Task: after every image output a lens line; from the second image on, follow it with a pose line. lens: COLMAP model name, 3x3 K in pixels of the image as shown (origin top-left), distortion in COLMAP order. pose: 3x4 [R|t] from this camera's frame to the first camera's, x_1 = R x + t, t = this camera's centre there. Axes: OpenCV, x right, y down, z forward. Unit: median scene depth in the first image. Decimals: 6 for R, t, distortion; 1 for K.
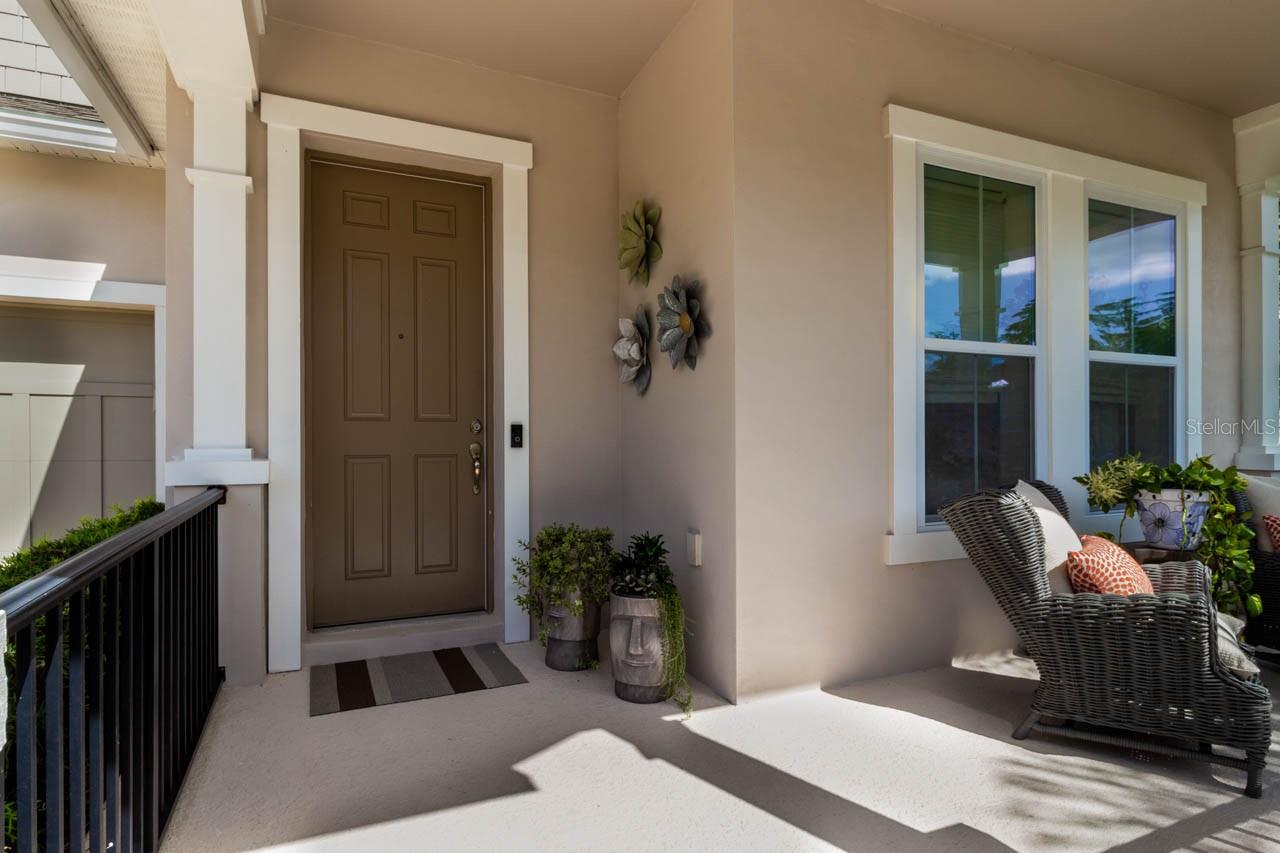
lens RADIAL K [[661.7, 0, 640.0], [0, 661.7, 426.5], [0, 0, 1]] dist [0.005801, 0.001002]
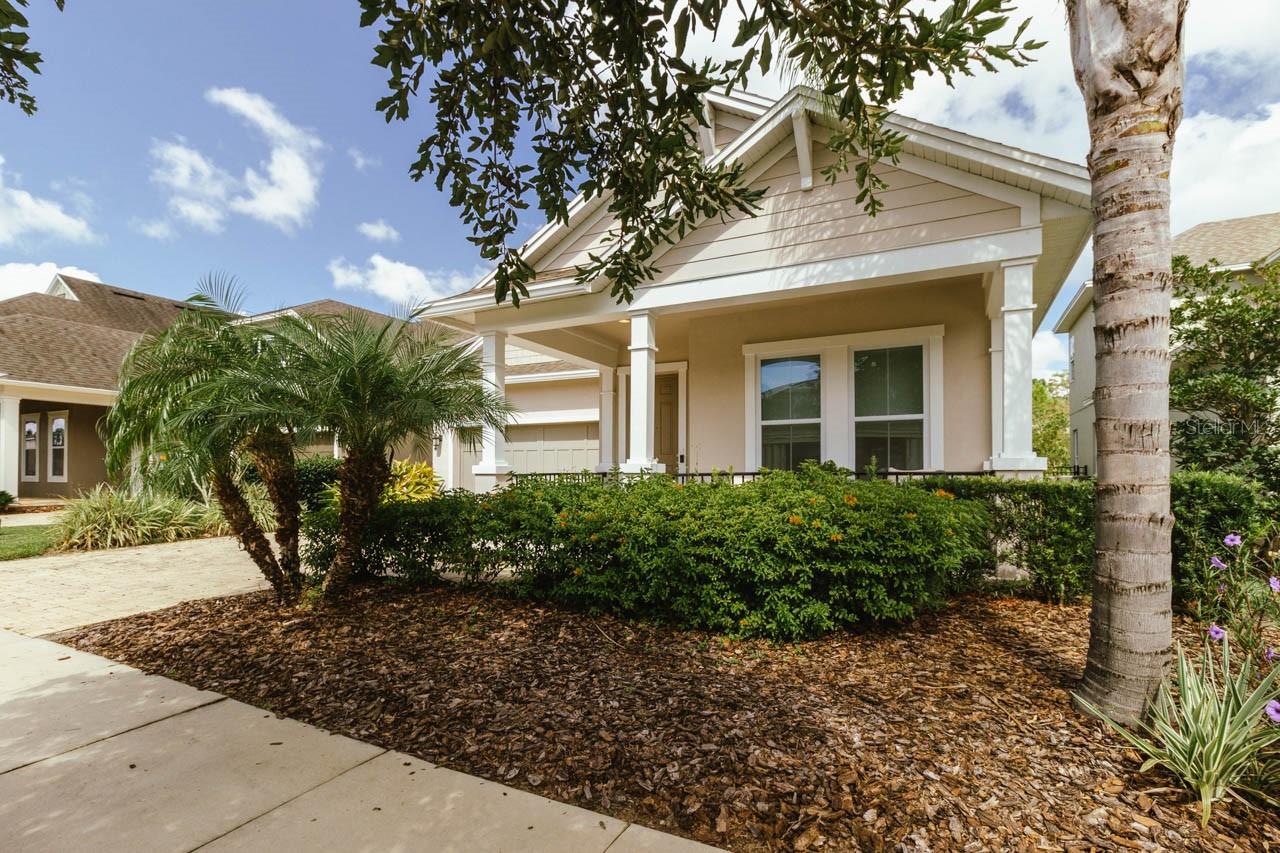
lens RADIAL K [[607.1, 0, 637.4], [0, 607.1, 455.8], [0, 0, 1]] dist [-0.000396, -0.000095]
pose [[0.611910, -0.017866, -0.790726, 1.998471], [0.006596, 0.999825, -0.017486, 0.050798], [0.790900, 0.005484, 0.611921, -0.909015]]
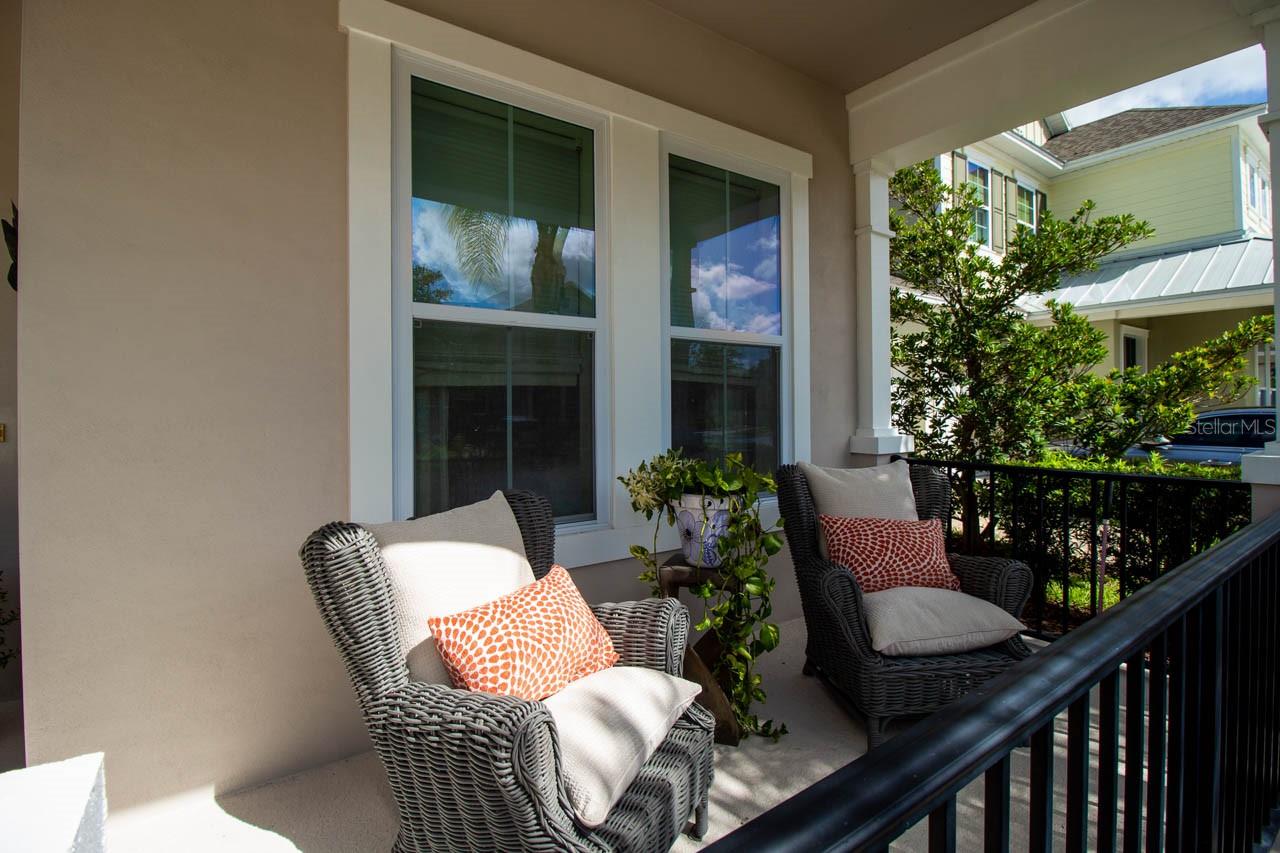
lens RADIAL K [[583.9, 0, 642.2], [0, 583.9, 395.1], [0, 0, 1]] dist [-0.002610, -0.000499]
pose [[0.980026, -0.003022, 0.198847, 0.528804], [0.004021, 0.999981, -0.004623, -0.022036], [-0.198829, 0.005330, 0.980020, 0.275140]]
